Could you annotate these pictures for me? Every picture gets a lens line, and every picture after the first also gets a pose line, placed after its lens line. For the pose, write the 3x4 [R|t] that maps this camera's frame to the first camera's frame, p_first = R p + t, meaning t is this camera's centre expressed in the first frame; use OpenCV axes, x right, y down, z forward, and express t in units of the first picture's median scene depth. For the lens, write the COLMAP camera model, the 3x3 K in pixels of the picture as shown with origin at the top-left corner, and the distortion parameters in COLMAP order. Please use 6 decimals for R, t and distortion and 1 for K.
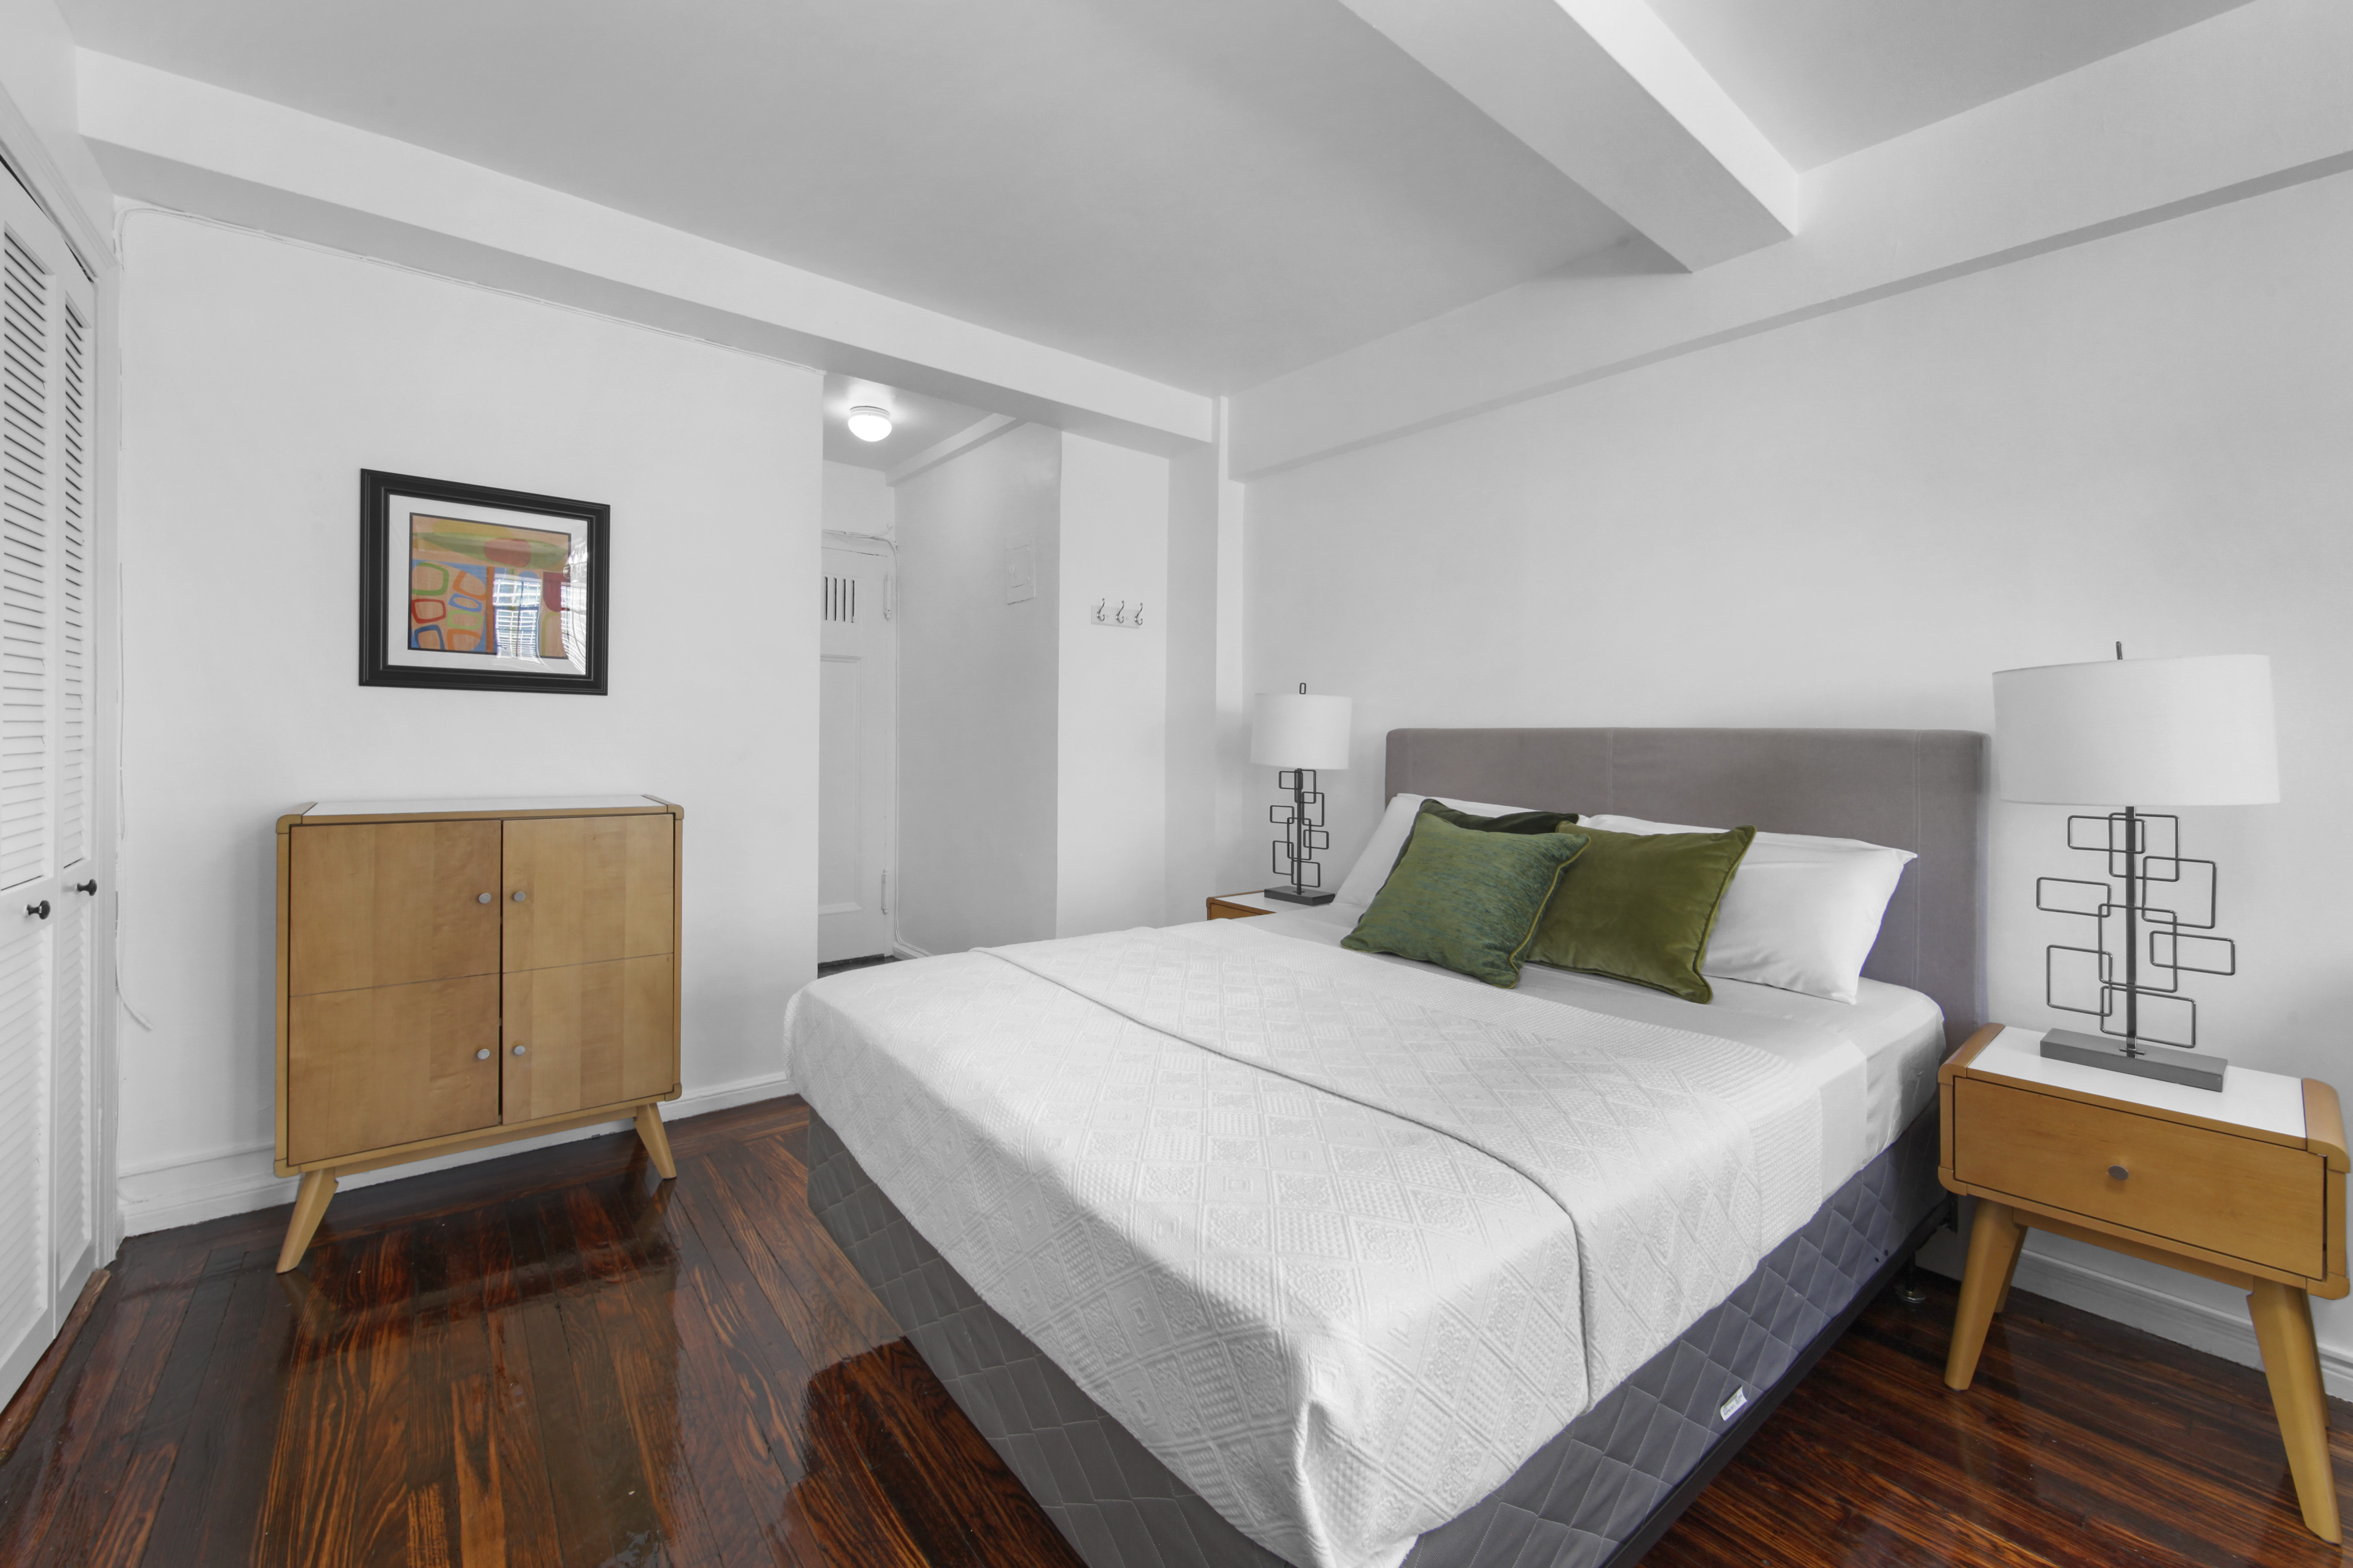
lens RADIAL K [[927.0, 0, 1131.2], [0, 927.0, 732.1], [0, 0, 1]] dist [-0.001493, -0.000003]
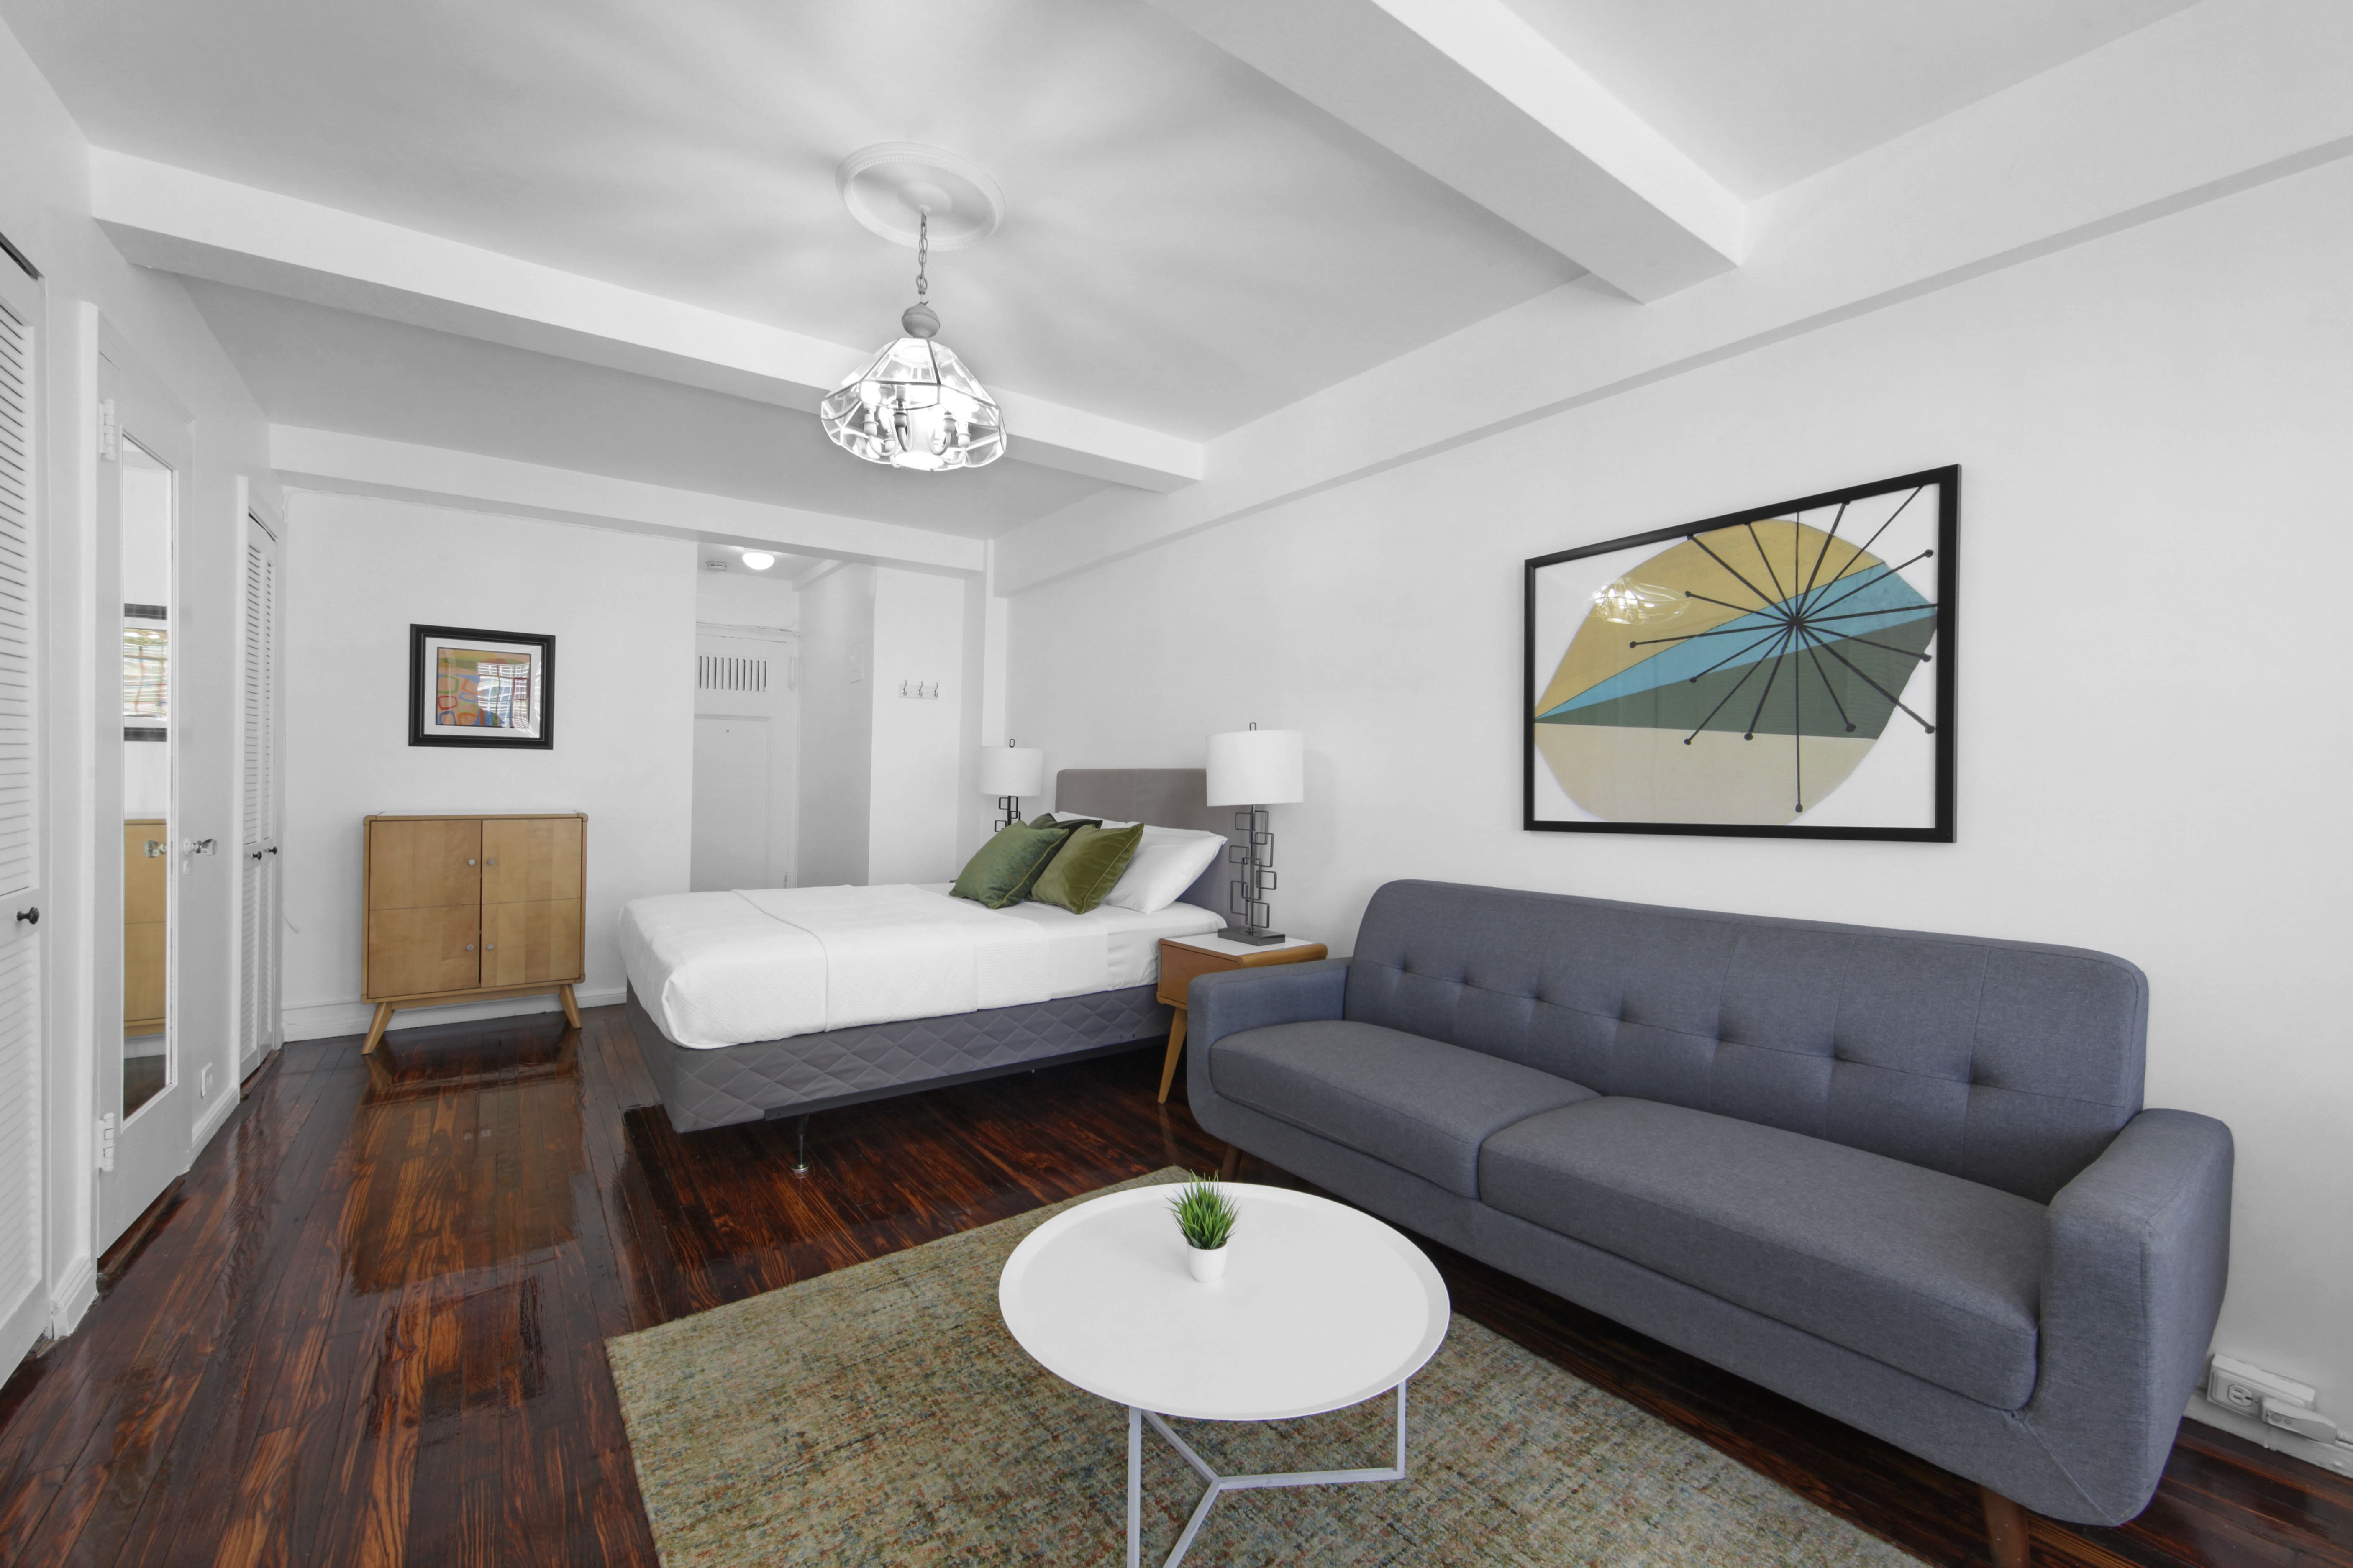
lens RADIAL K [[946.8, 0, 1141.8], [0, 946.8, 763.6], [0, 0, 1]] dist [-0.002847, -0.000345]
pose [[0.998354, -0.002161, -0.057312, 0.674076], [0.001531, 0.999938, -0.011036, 0.006248], [0.057333, 0.010930, 0.998295, -0.729107]]
